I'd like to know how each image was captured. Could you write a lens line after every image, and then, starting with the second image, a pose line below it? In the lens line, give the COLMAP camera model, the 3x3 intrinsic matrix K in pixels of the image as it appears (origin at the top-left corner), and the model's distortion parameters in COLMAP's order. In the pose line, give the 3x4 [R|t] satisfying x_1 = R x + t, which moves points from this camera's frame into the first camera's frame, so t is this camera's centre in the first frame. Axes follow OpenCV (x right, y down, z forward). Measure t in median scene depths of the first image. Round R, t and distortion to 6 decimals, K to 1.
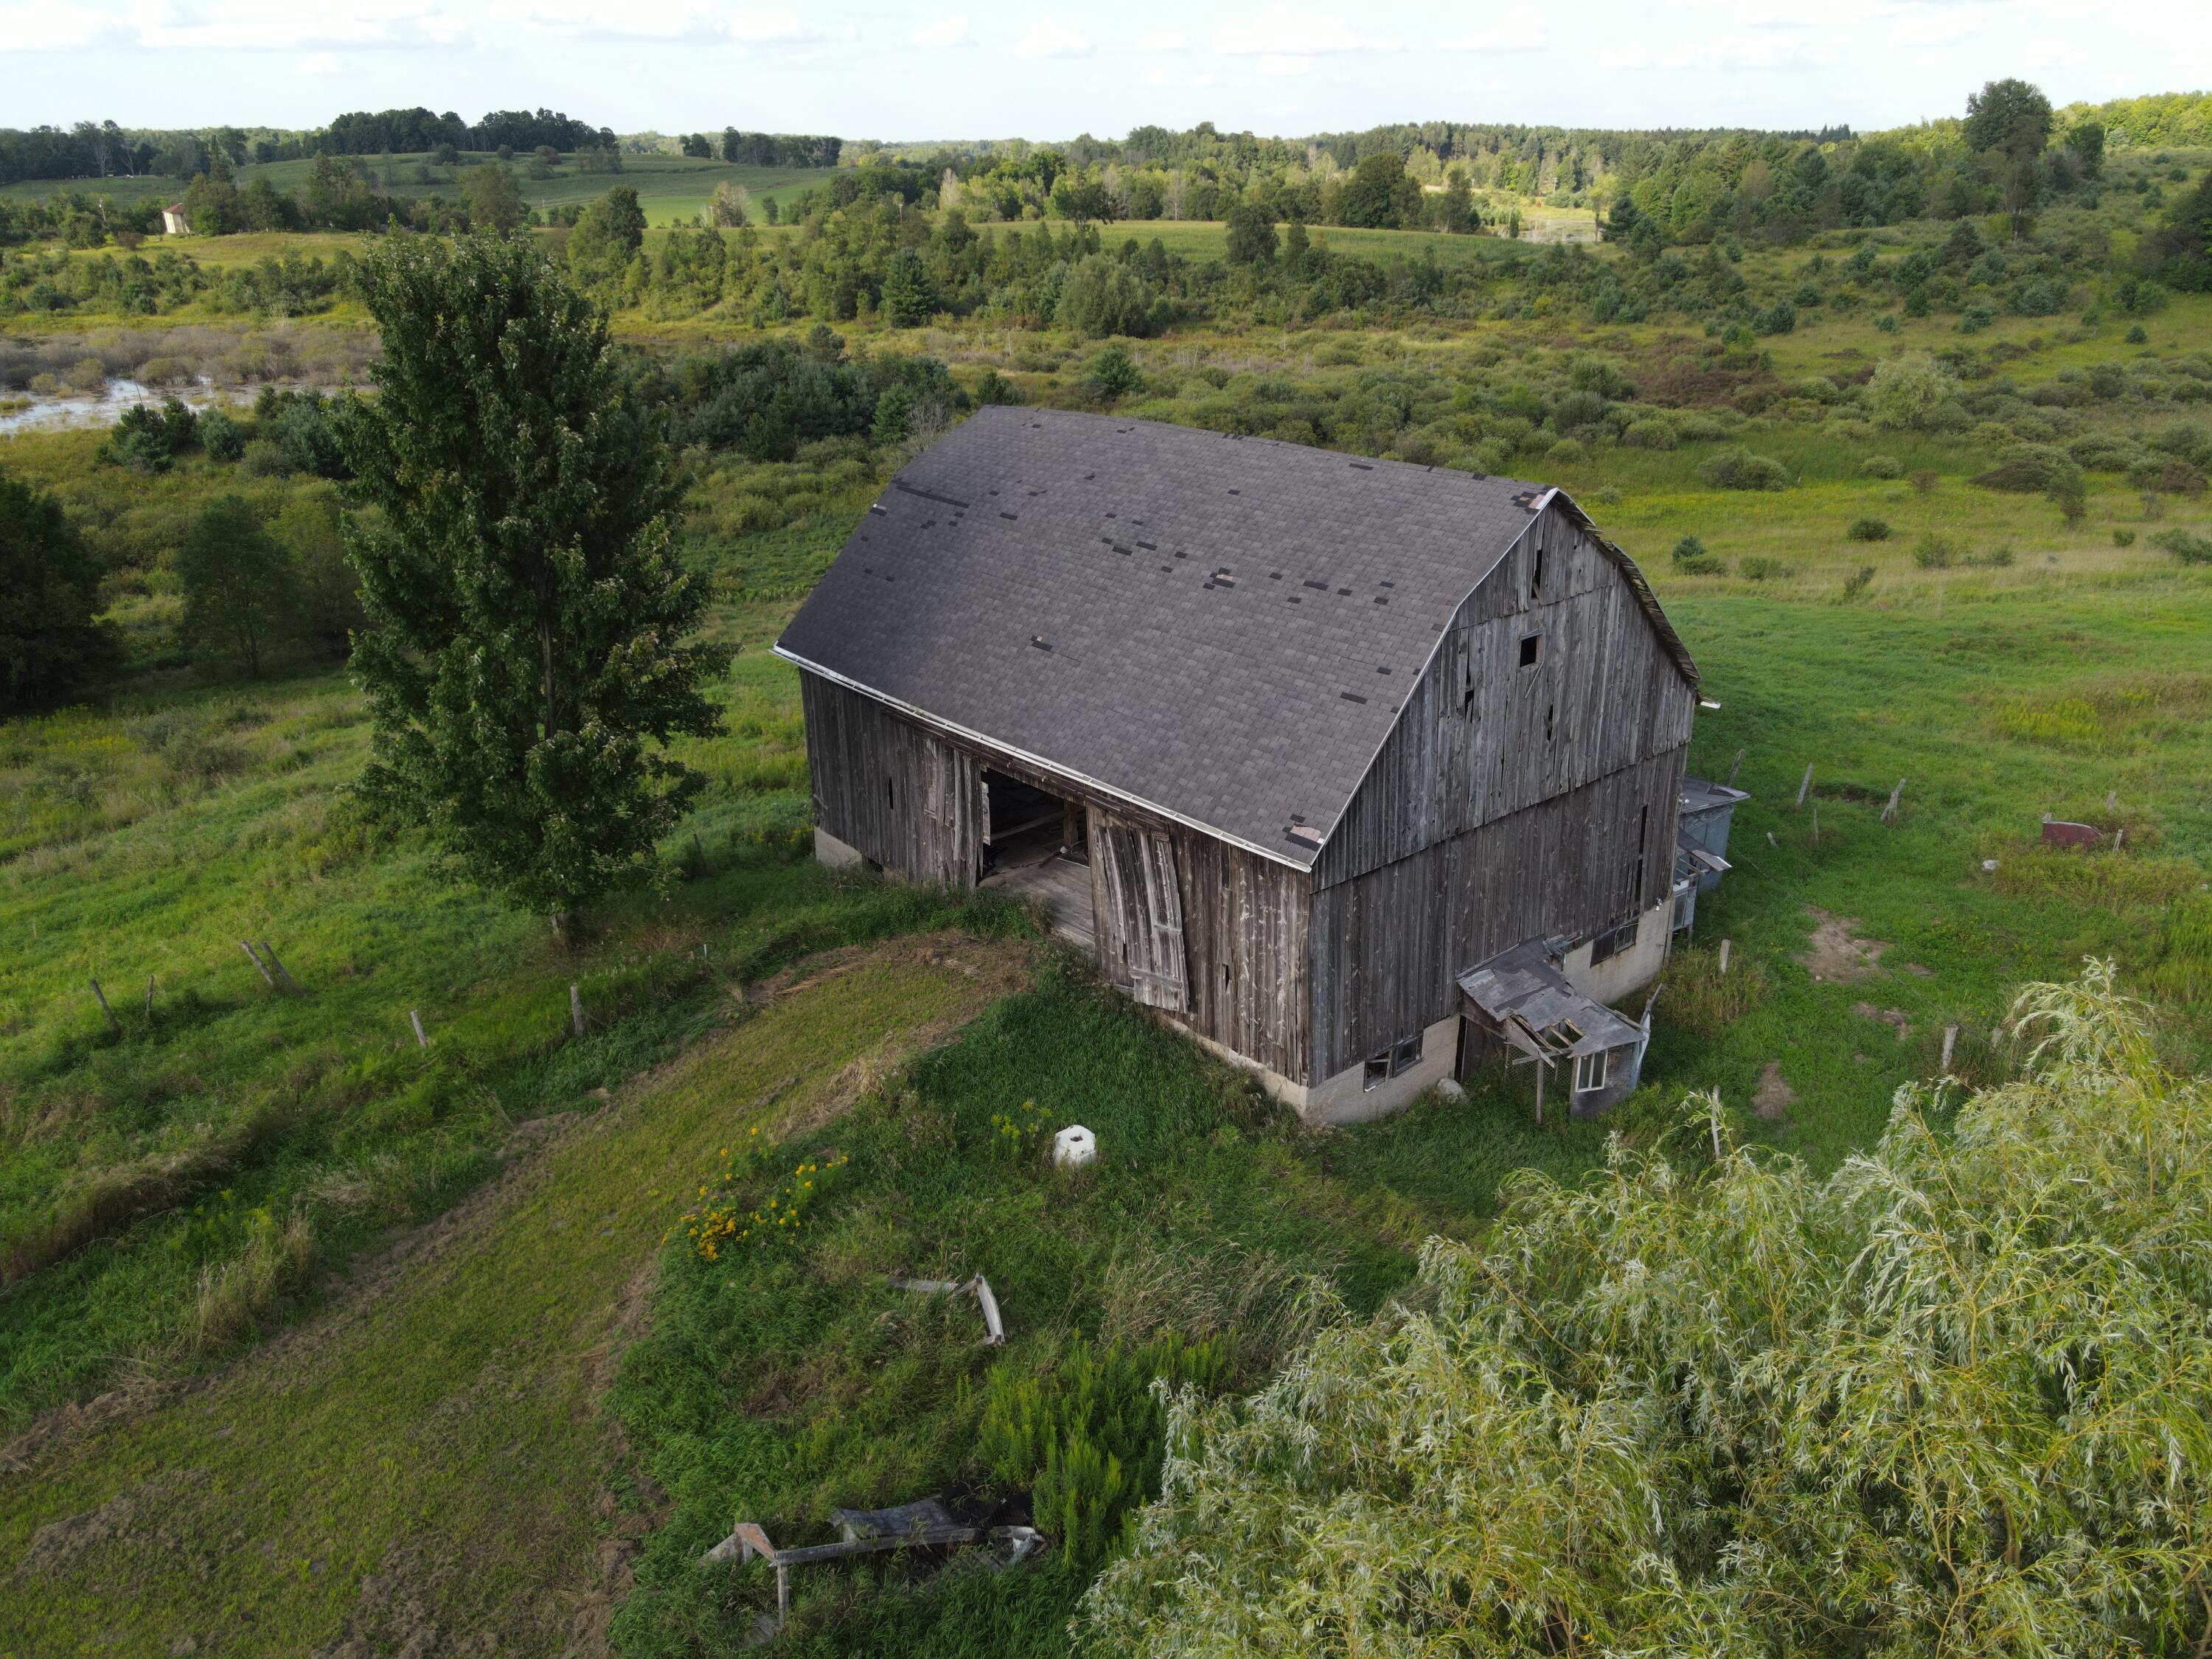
lens RADIAL K [[1616.0, 0, 1129.1], [0, 1616.0, 824.6], [0, 0, 1]] dist [-0.033172, 0.139767]
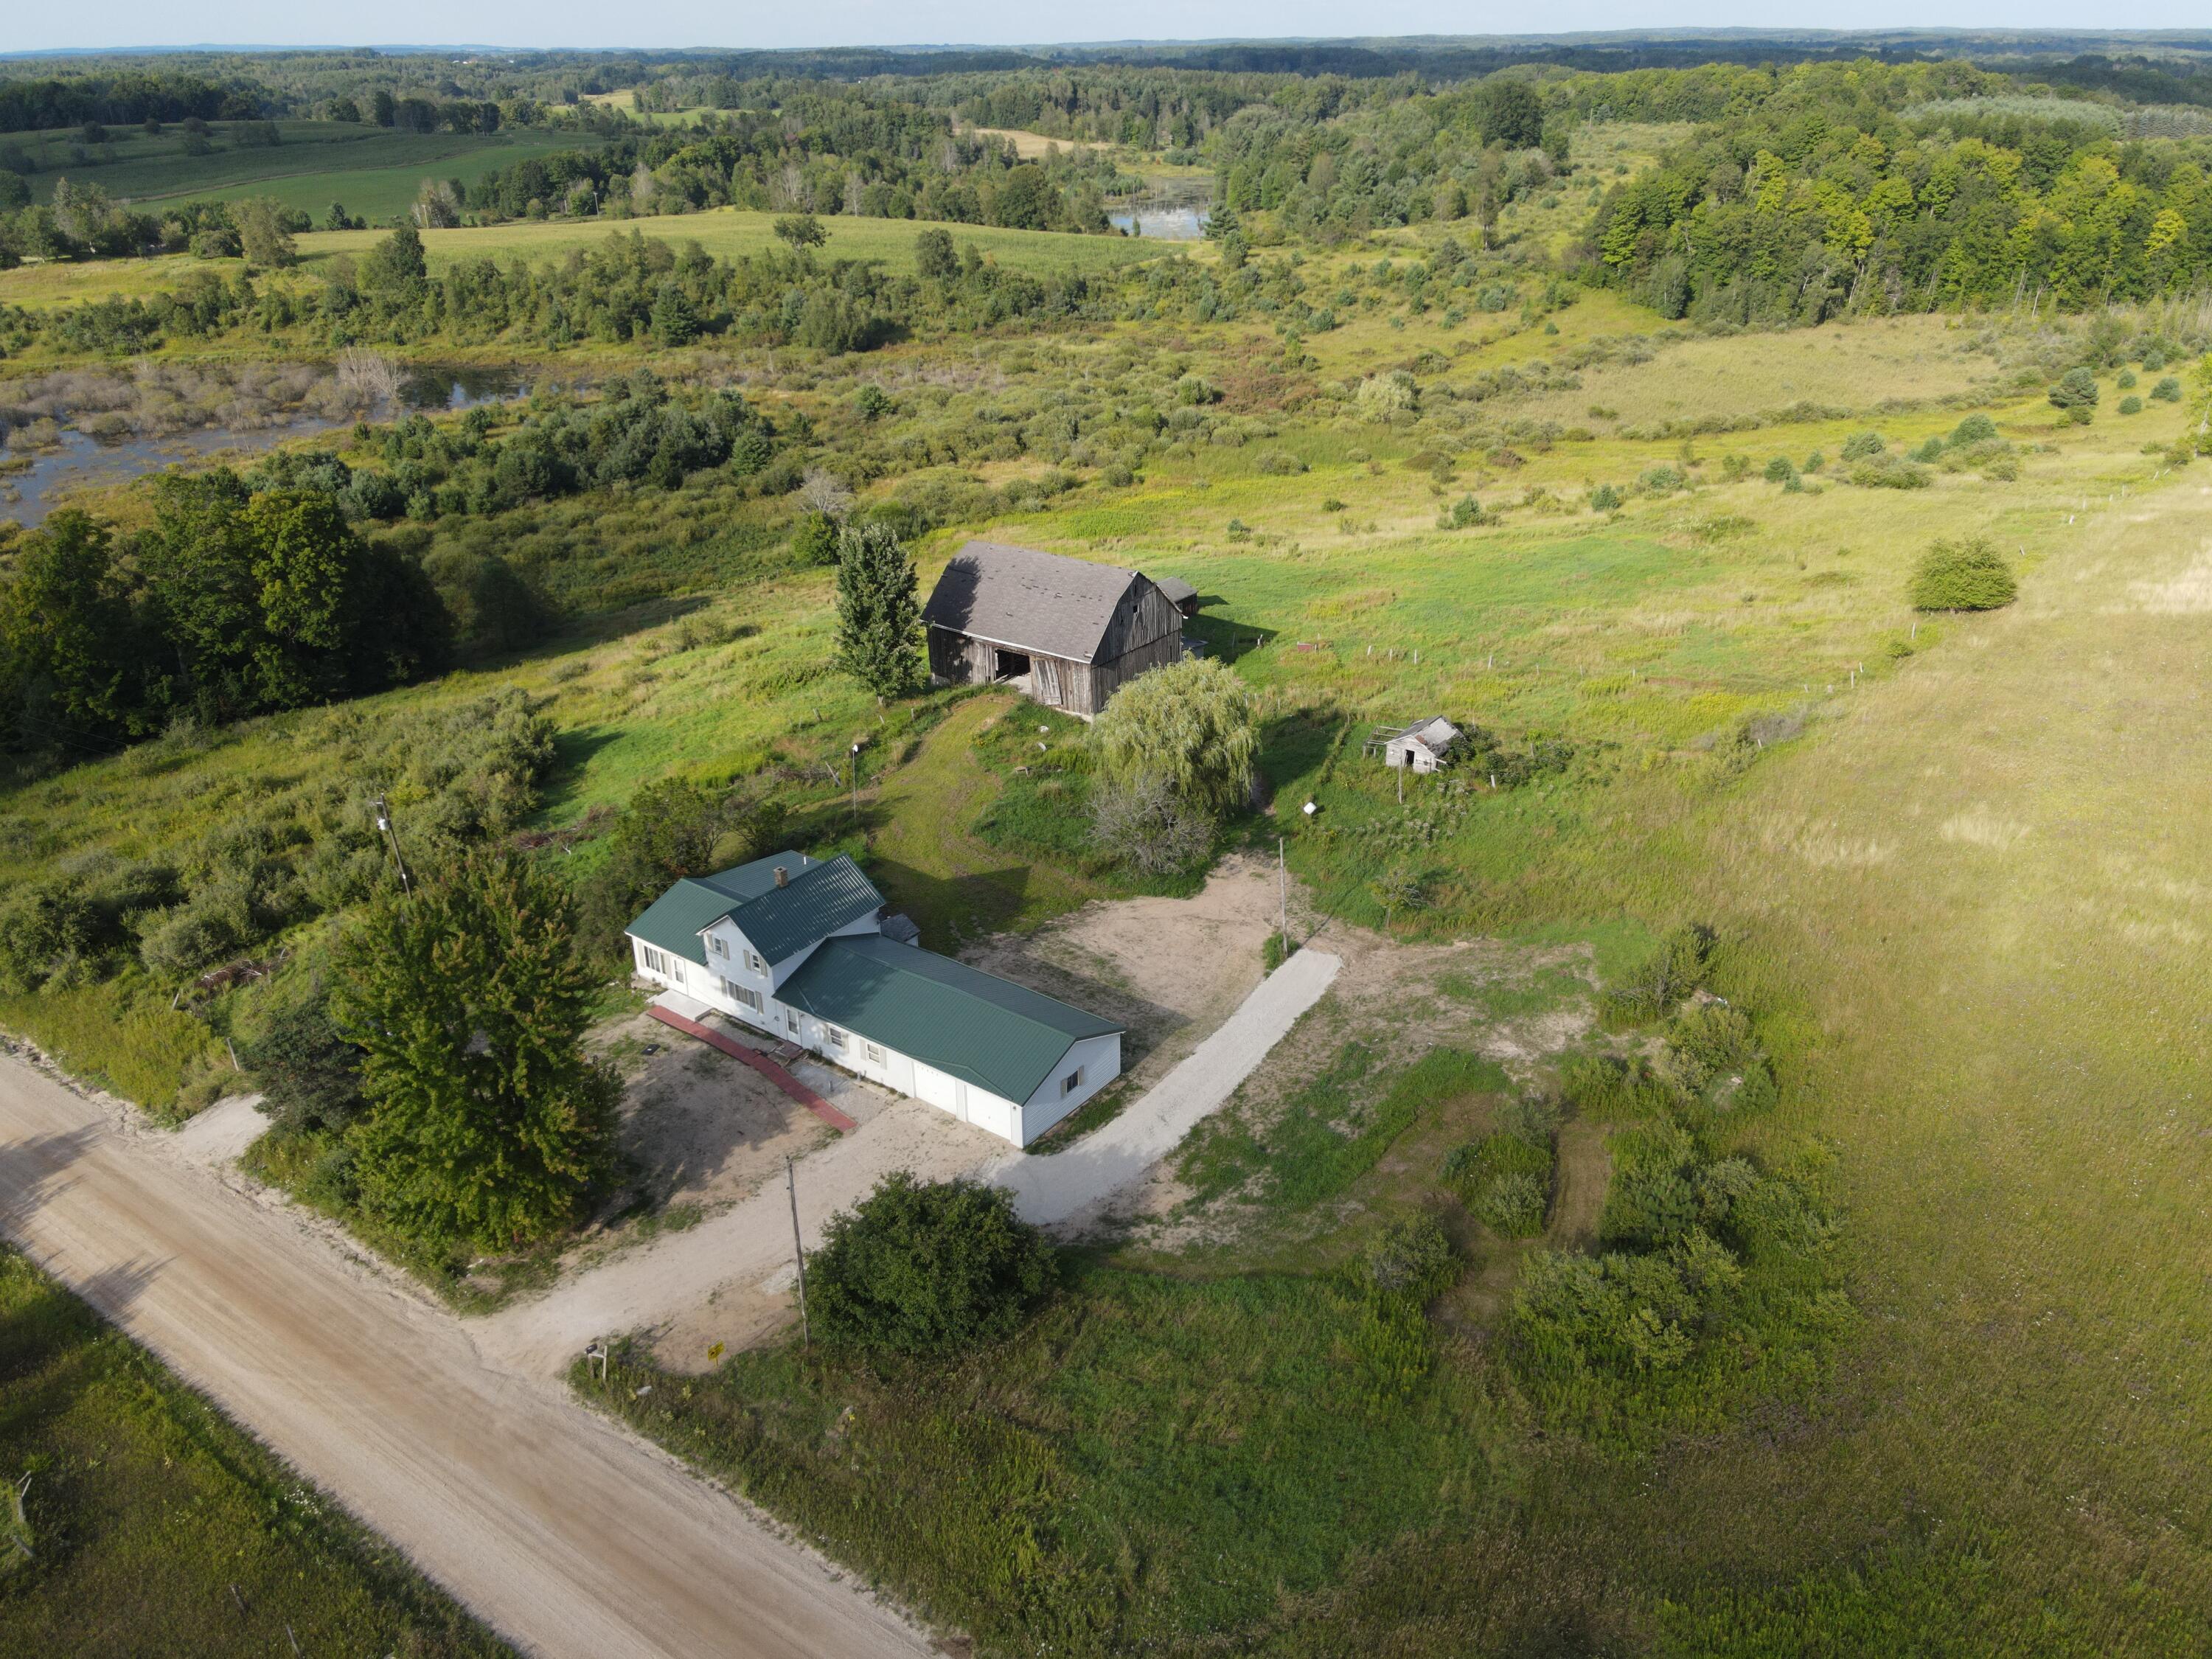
lens RADIAL K [[1603.9, 0, 1154.3], [0, 1603.9, 862.2], [0, 0, 1]] dist [-0.052825, 0.107712]
pose [[0.974233, -0.103906, 0.200184, -0.107605], [0.088122, 0.992370, 0.086229, 0.033936], [-0.207616, -0.066367, 0.975956, -0.554759]]
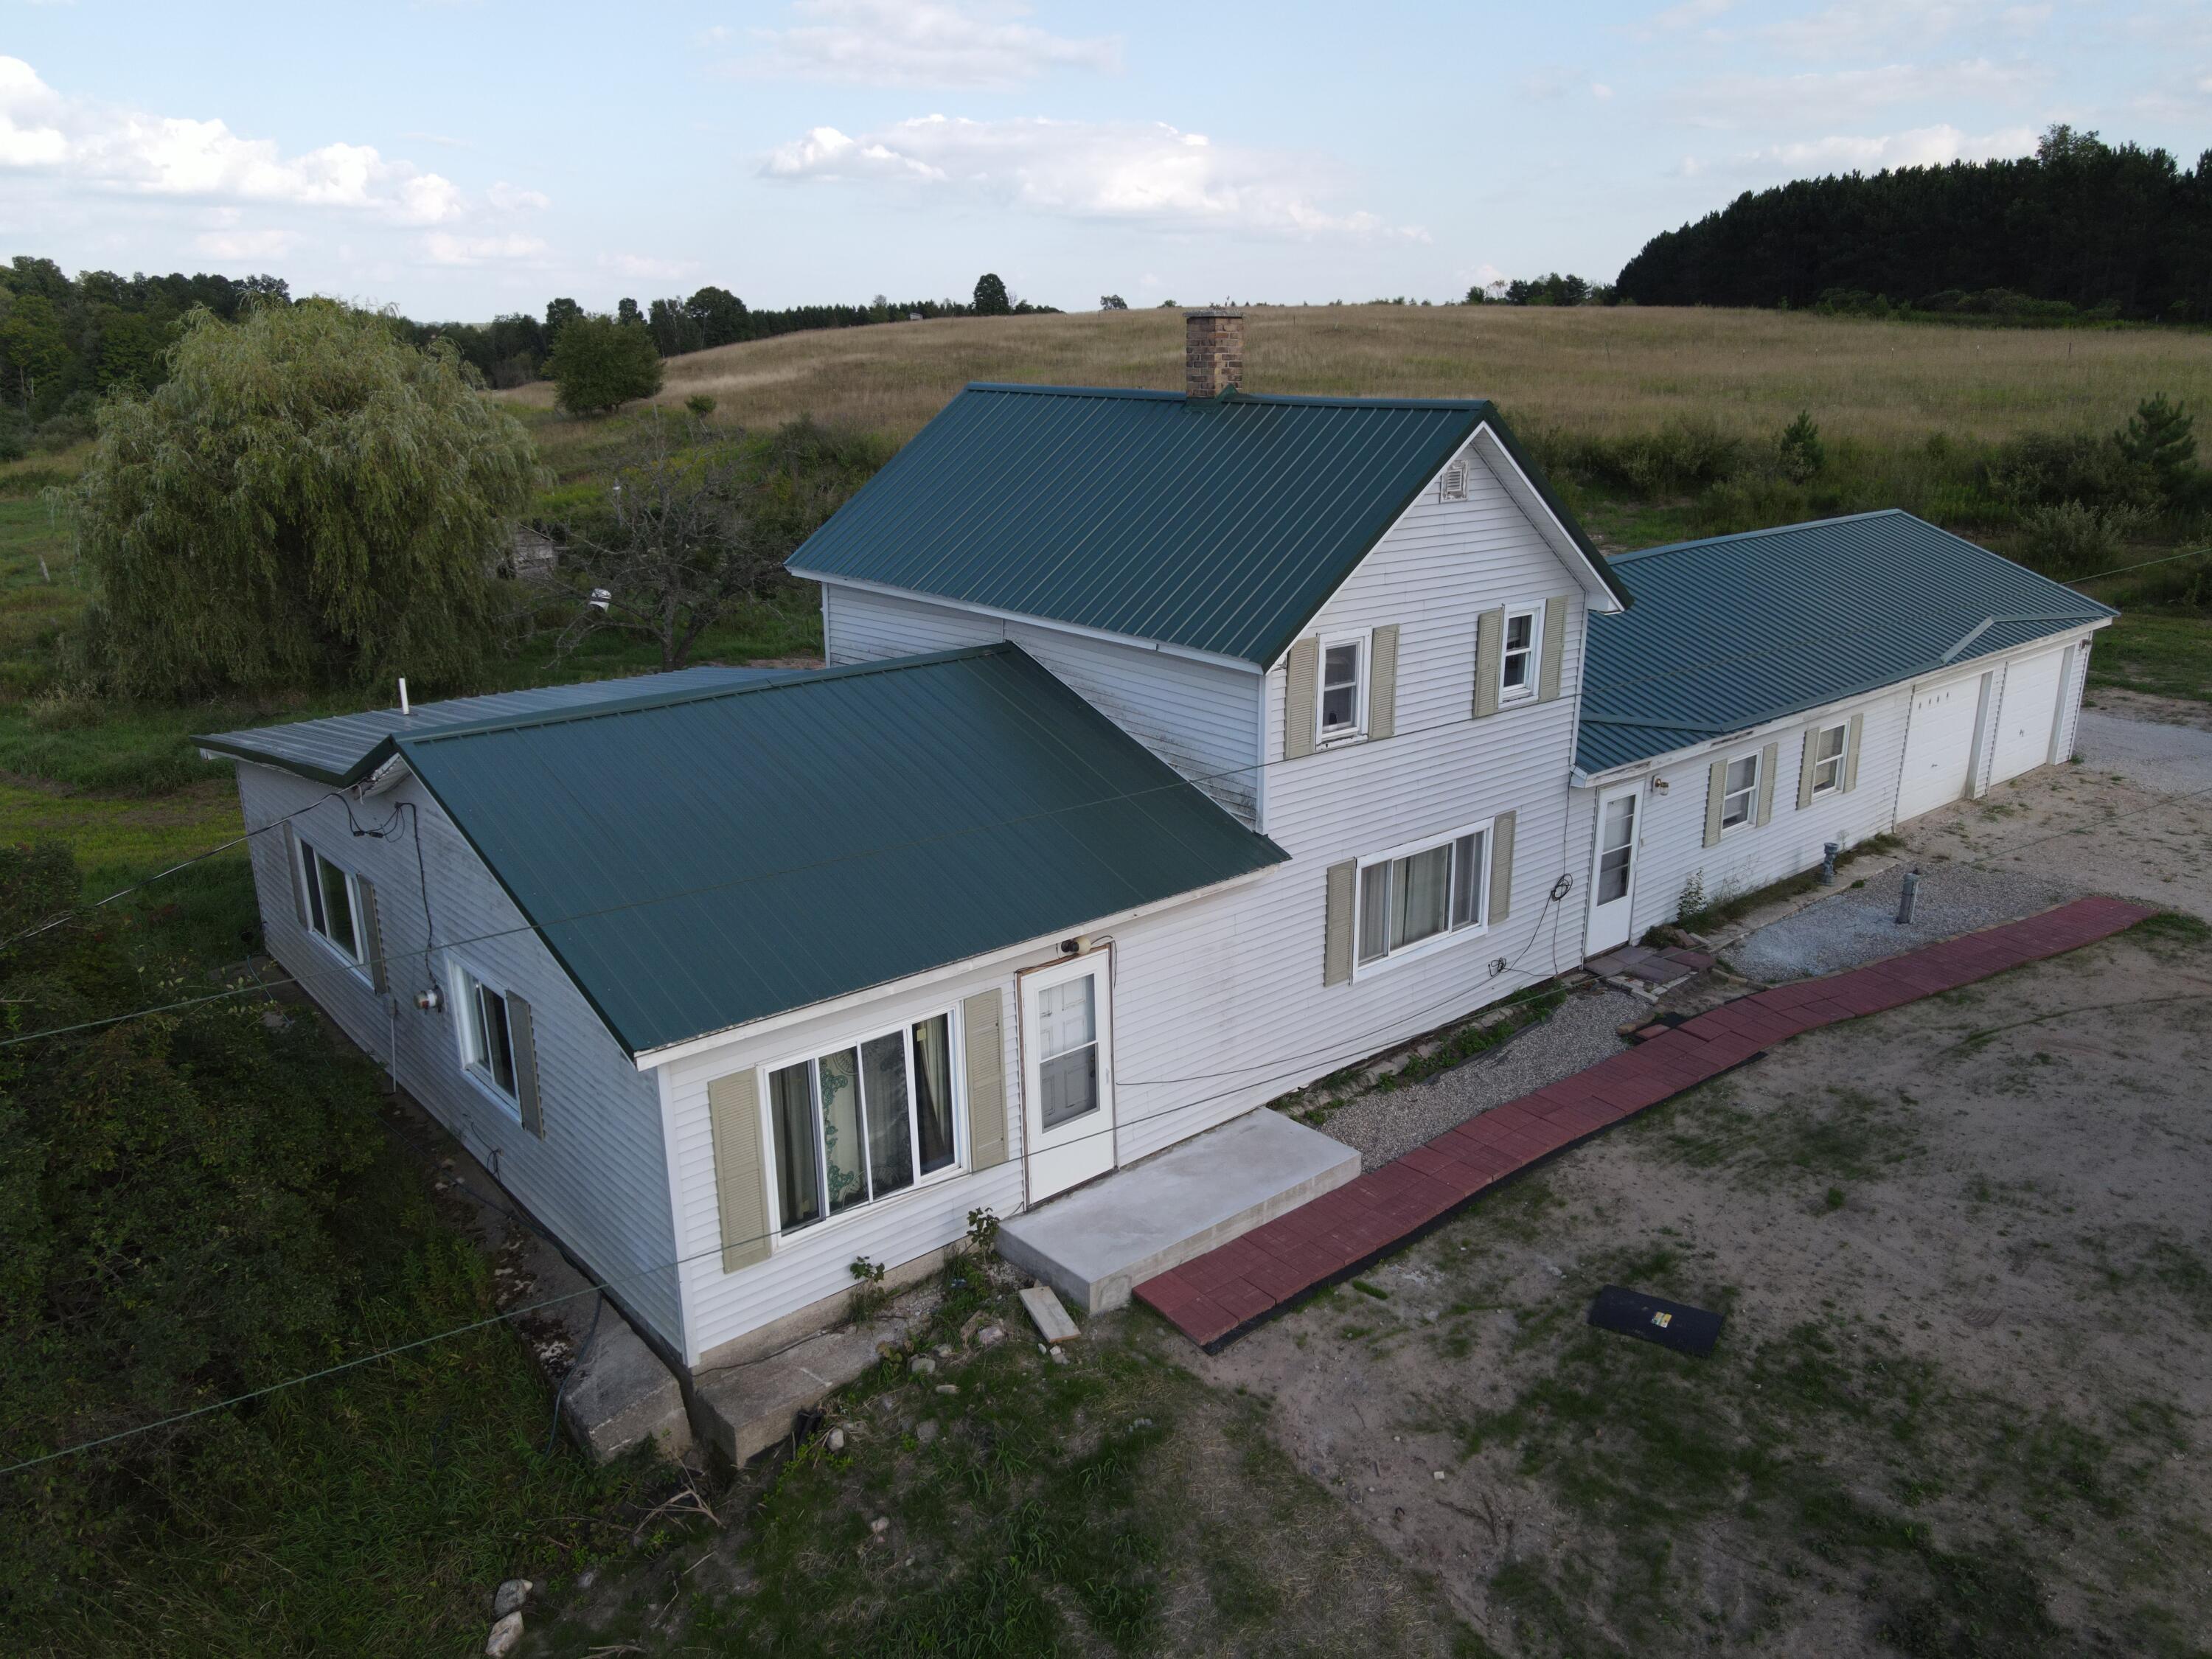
lens RADIAL K [[1608.7, 0, 1127.8], [0, 1608.7, 830.6], [0, 0, 1]] dist [0.032997, -0.003368]
pose [[0.006096, -0.296875, 0.954897, -0.227470], [0.381434, 0.883407, 0.272214, 0.066048], [-0.924376, 0.362570, 0.118623, -0.069108]]
